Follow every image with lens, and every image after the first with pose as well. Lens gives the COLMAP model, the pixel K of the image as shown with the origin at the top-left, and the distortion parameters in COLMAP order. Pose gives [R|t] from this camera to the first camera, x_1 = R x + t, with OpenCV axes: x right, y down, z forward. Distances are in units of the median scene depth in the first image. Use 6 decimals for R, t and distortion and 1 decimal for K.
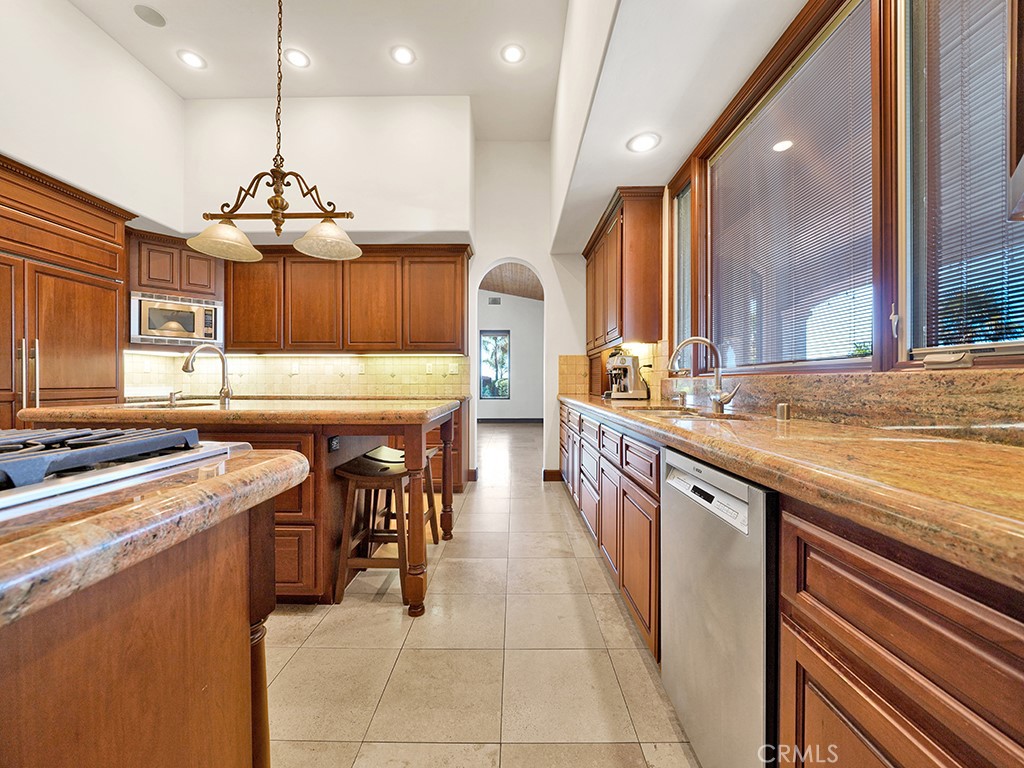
lens RADIAL K [[396.0, 0, 511.2], [0, 396.0, 380.6], [0, 0, 1]] dist [-0.009701, -0.000029]
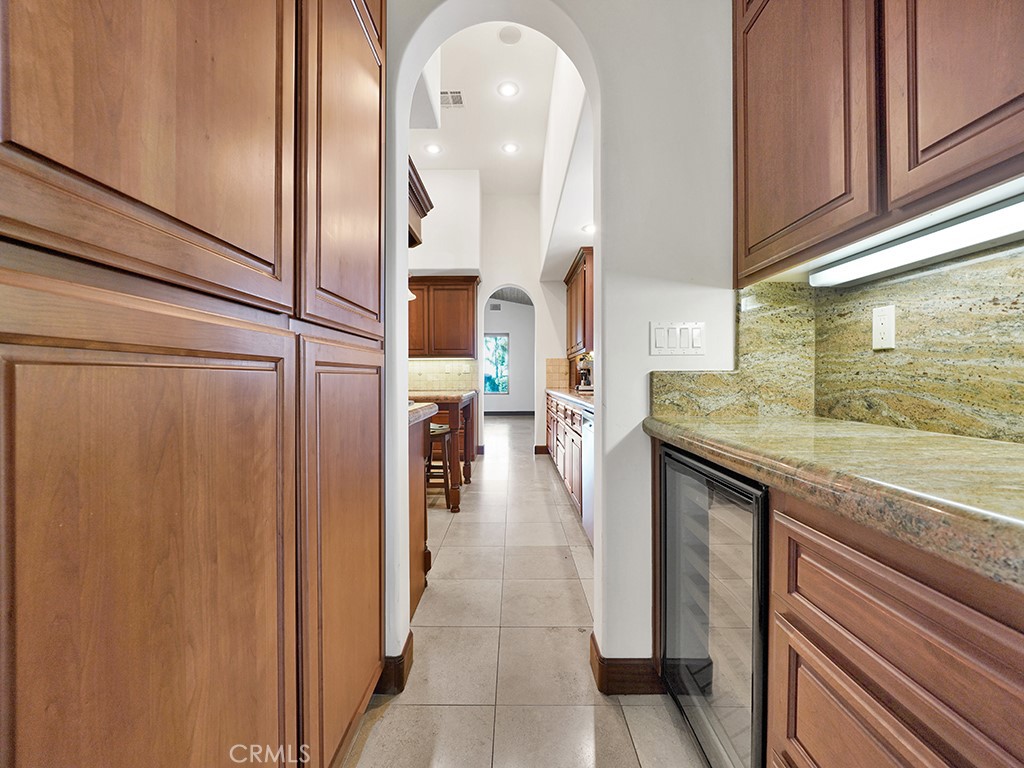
lens RADIAL K [[396.0, 0, 511.2], [0, 396.0, 380.6], [0, 0, 1]] dist [-0.009701, -0.000029]
pose [[0.999996, -0.002811, 0.000936, 0.002757], [0.002805, 0.999972, 0.007007, -0.000134], [-0.000956, -0.007004, 0.999975, -0.353792]]
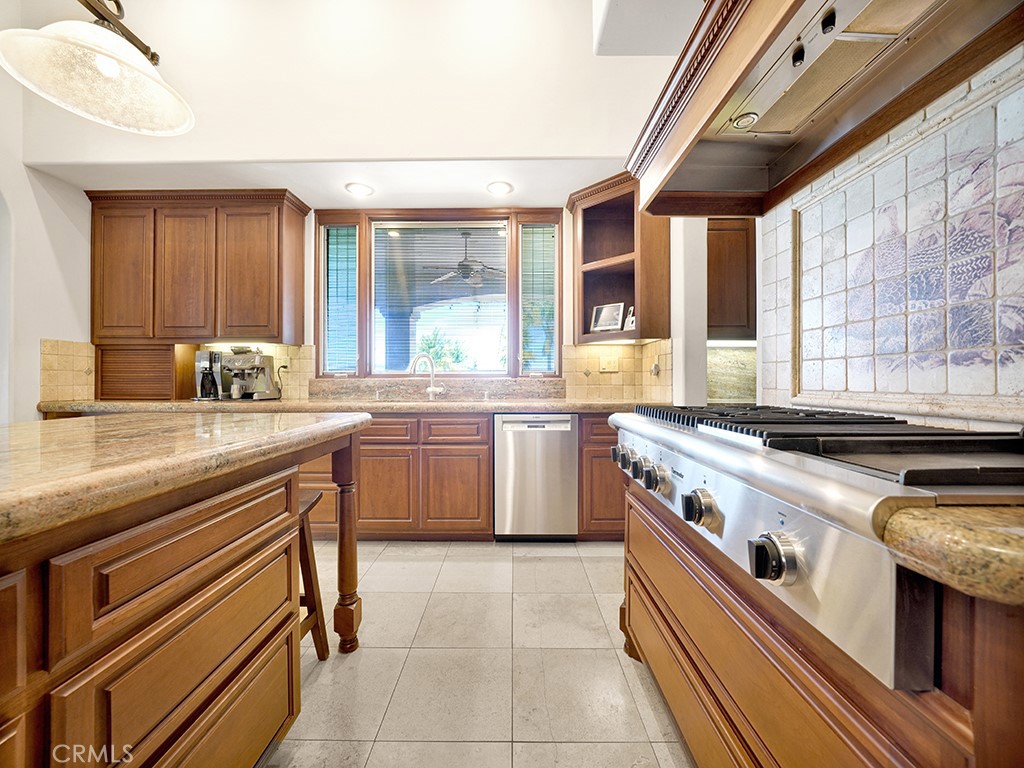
lens RADIAL K [[396.0, 0, 511.2], [0, 396.0, 380.6], [0, 0, 1]] dist [-0.009701, -0.000029]
pose [[-0.004329, 0.002619, 0.999987, -0.541185], [-0.002164, 0.999994, -0.002628, 0.000315], [-0.999988, -0.002176, -0.004323, 0.314064]]
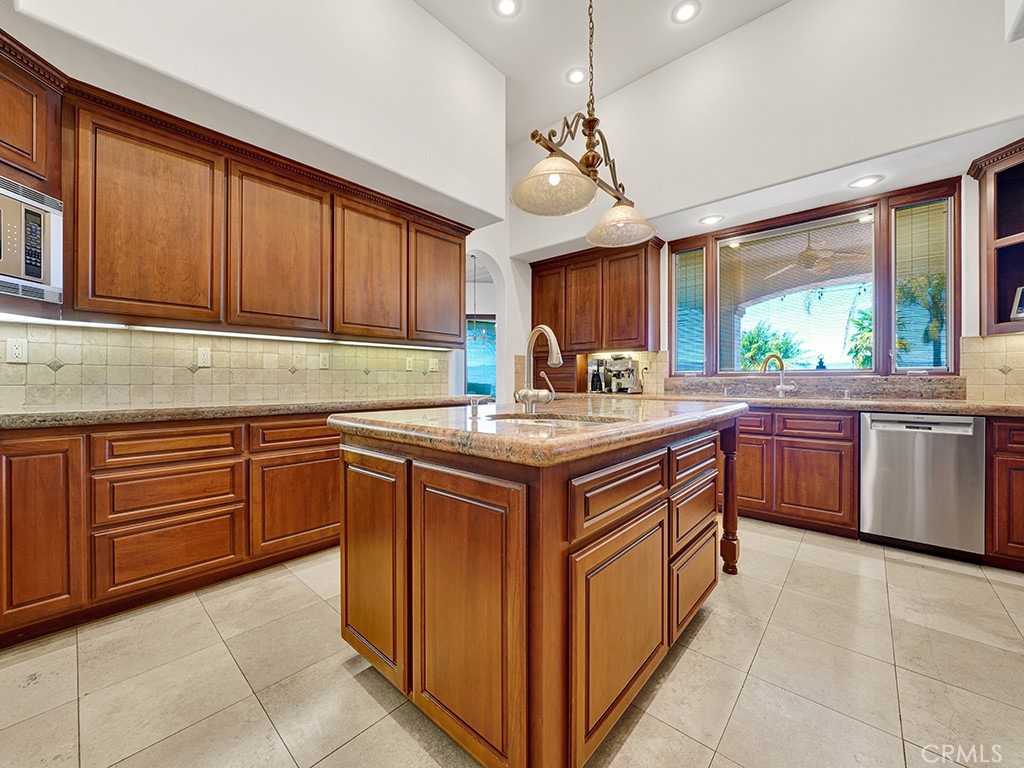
lens RADIAL K [[403.2, 0, 510.8], [0, 403.2, 381.3], [0, 0, 1]] dist [-0.009345, 0.000484]
pose [[0.657539, -0.002326, 0.753417, -0.777524], [-0.001983, 0.999986, 0.004818, 0.000581], [-0.753418, -0.004662, 0.657525, 0.340033]]
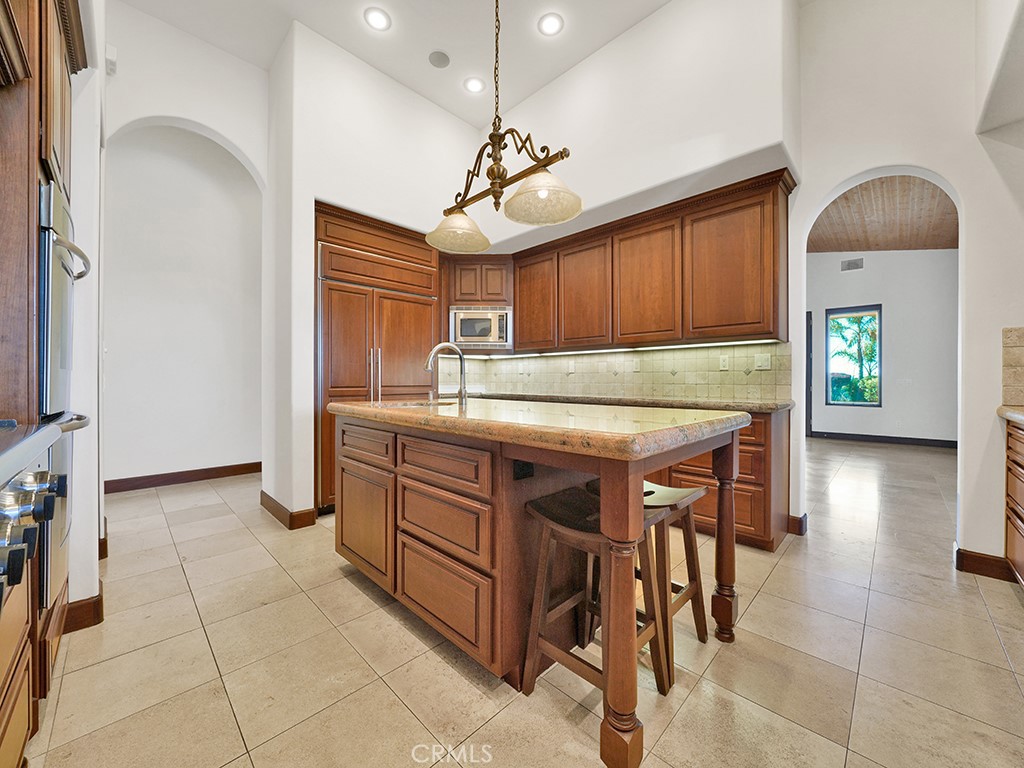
lens RADIAL K [[396.0, 0, 511.2], [0, 396.0, 380.6], [0, 0, 1]] dist [-0.009701, -0.000029]
pose [[0.719564, 0.000054, -0.694426, 0.016080], [0.001363, 0.999998, 0.001491, 0.000313], [0.694424, -0.002019, 0.719563, 0.236573]]
